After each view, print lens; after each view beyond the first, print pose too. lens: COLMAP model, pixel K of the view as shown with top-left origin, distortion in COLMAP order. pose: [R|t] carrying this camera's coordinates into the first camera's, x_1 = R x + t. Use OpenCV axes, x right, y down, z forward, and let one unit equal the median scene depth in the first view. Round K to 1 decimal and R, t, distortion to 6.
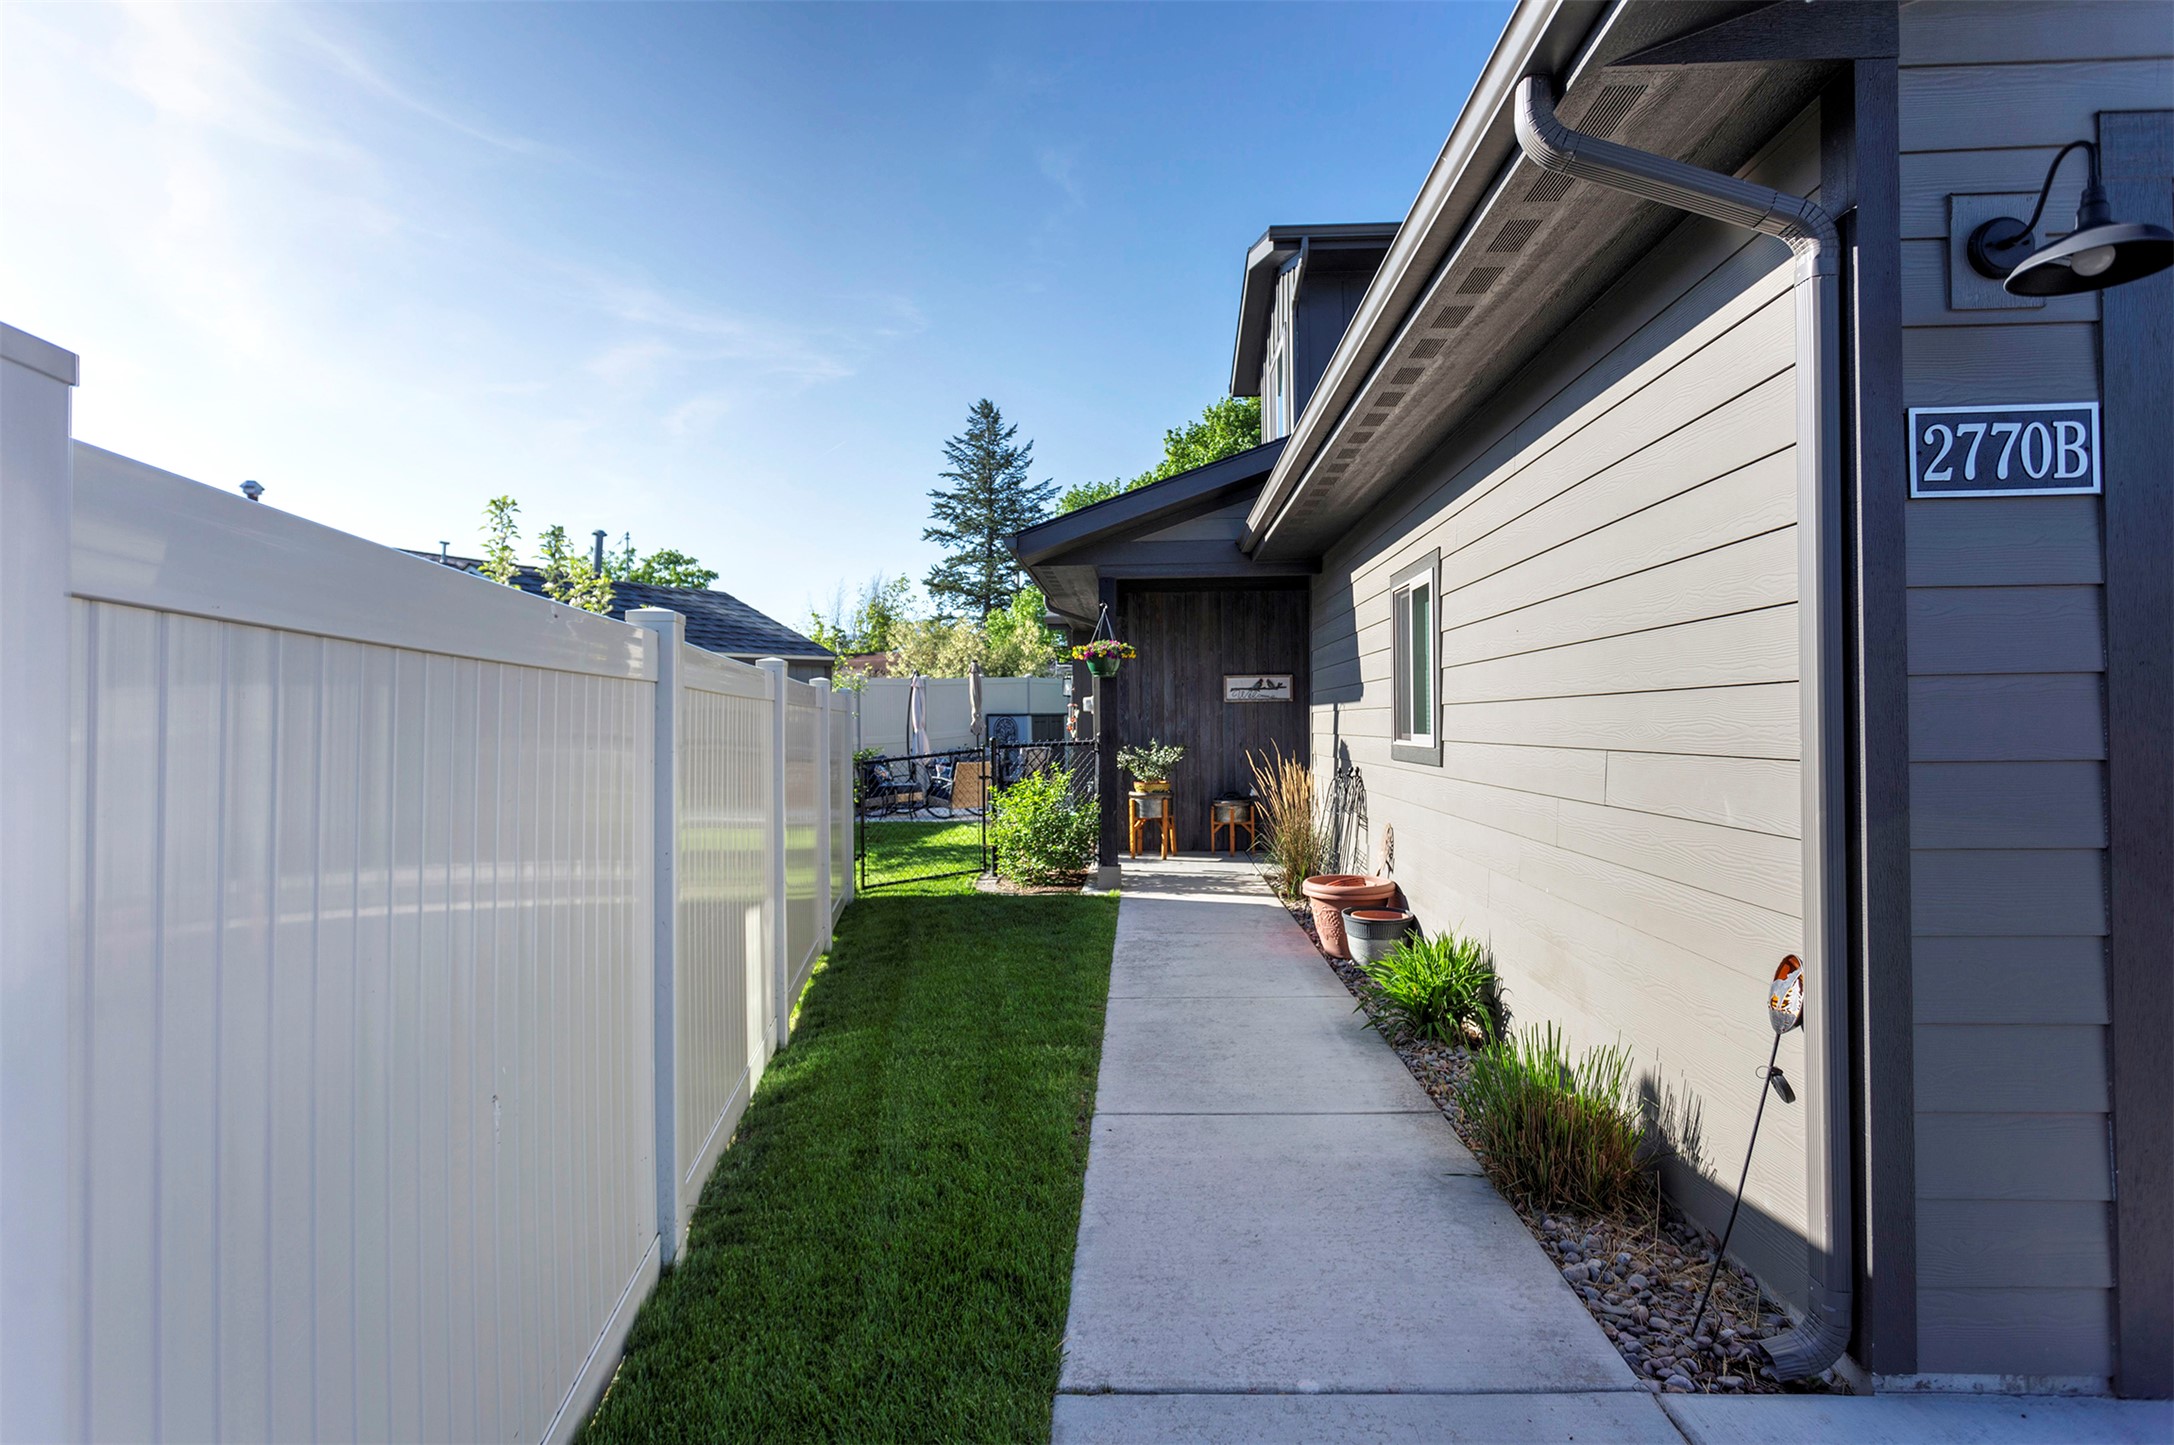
lens RADIAL K [[1180.5, 0, 1084.7], [0, 1180.5, 703.8], [0, 0, 1]] dist [-0.005011, -0.000097]
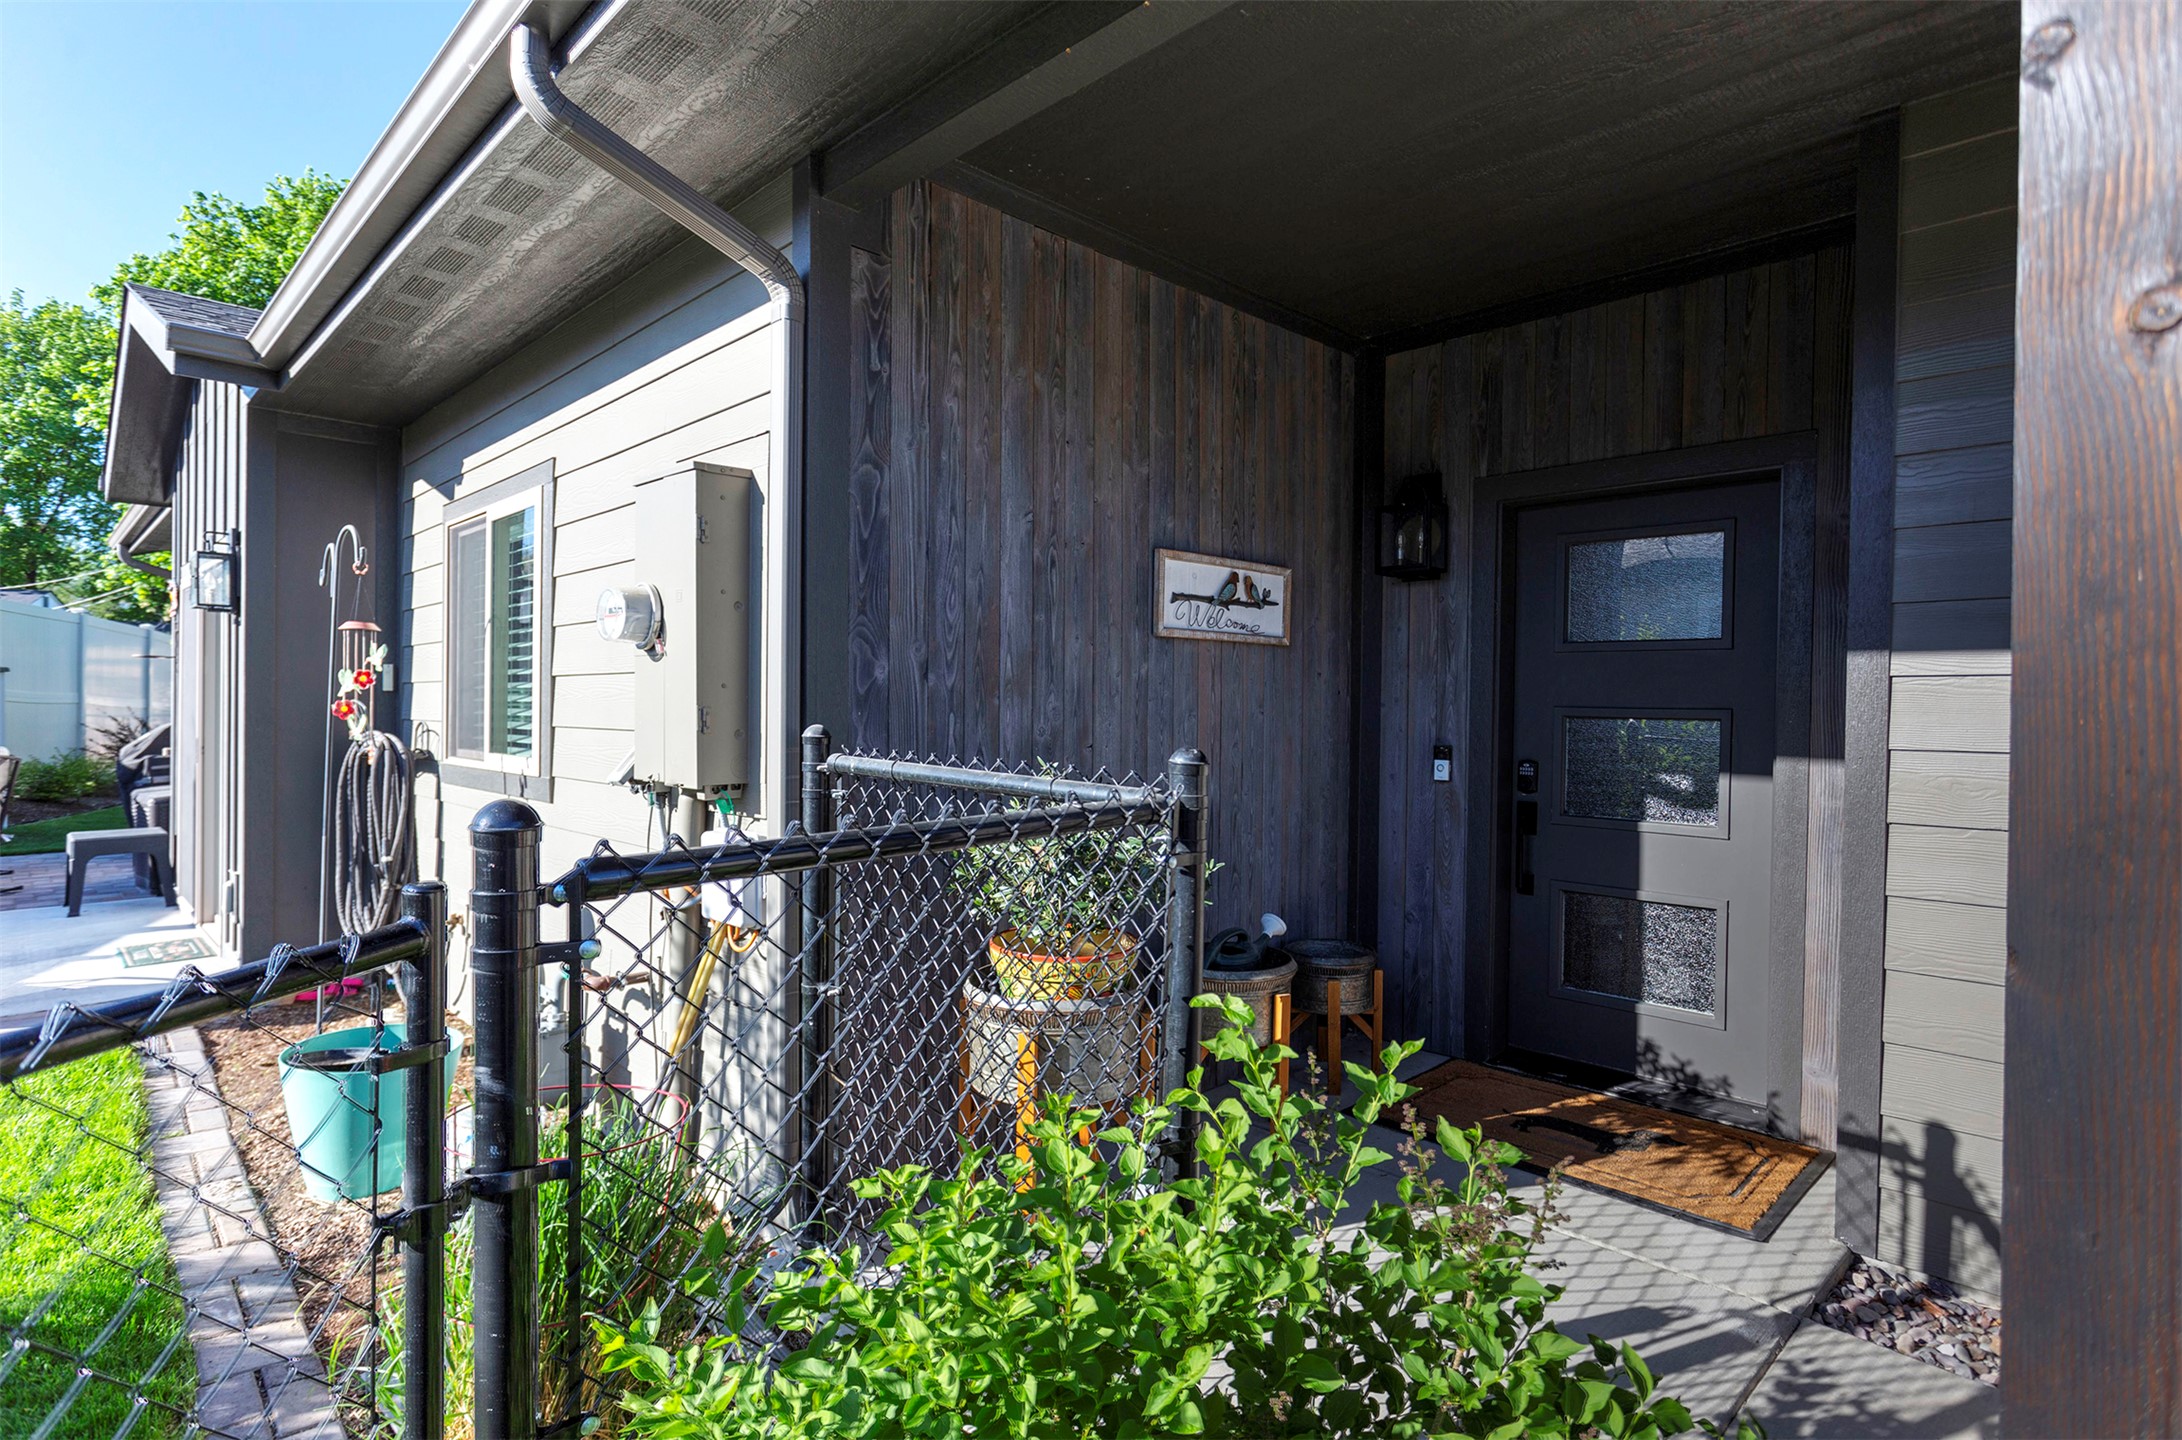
lens RADIAL K [[1123.0, 0, 1144.8], [0, 1123.0, 704.1], [0, 0, 1]] dist [-0.000797, 0.000263]
pose [[0.659815, 0.007584, 0.751390, -0.019744], [-0.023604, 0.999665, 0.010638, 0.002547], [-0.751058, -0.024755, 0.659772, 0.152942]]
